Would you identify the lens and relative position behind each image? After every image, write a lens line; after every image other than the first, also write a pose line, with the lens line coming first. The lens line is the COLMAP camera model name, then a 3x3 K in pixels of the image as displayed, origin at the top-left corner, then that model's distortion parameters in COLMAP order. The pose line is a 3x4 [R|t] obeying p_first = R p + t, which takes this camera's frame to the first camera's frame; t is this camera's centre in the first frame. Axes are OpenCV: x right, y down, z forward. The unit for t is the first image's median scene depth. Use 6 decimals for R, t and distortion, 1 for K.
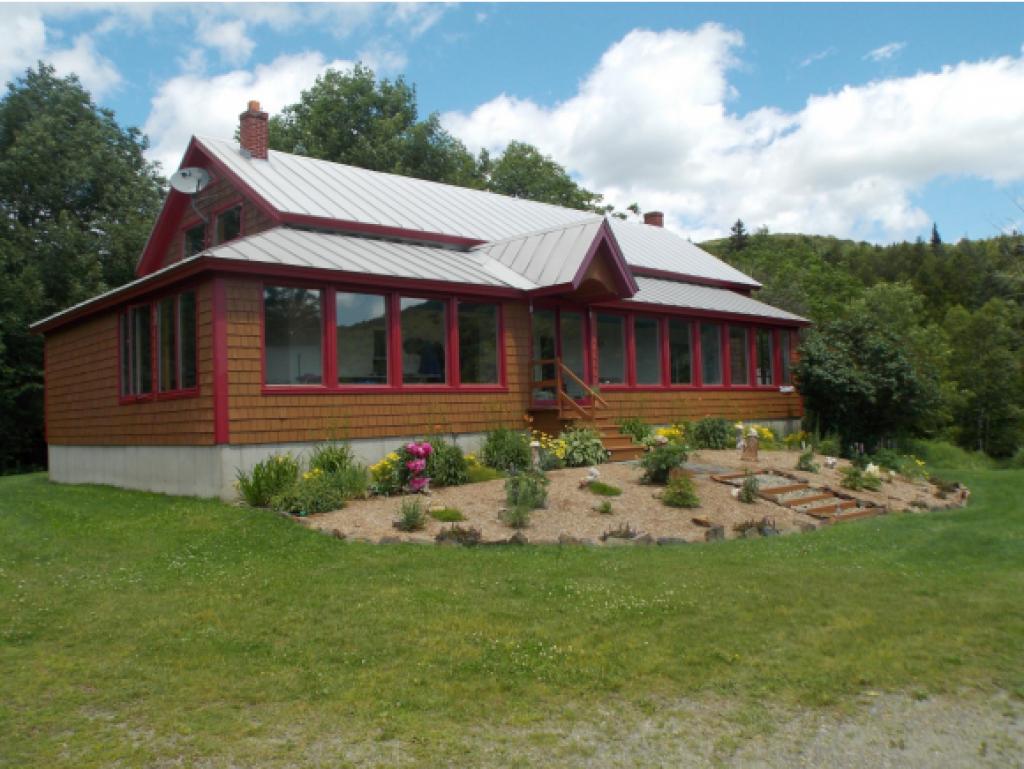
lens RADIAL K [[815.2, 0, 512.0], [0, 815.2, 384.5], [0, 0, 1]] dist [-0.042098, -0.001045]
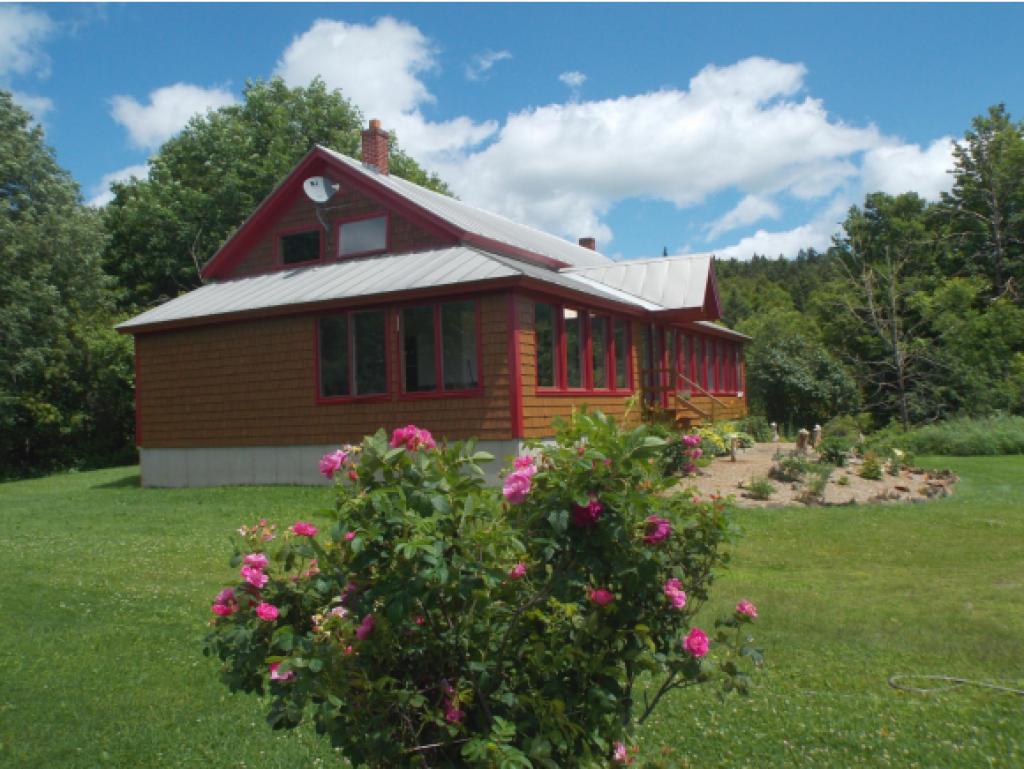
lens RADIAL K [[815.2, 0, 512.0], [0, 815.2, 384.5], [0, 0, 1]] dist [-0.042098, -0.001045]
pose [[0.949955, 0.008483, 0.312273, -0.577540], [-0.005760, 0.999937, -0.009643, 0.006725], [-0.312335, 0.007362, 0.949944, -0.074073]]
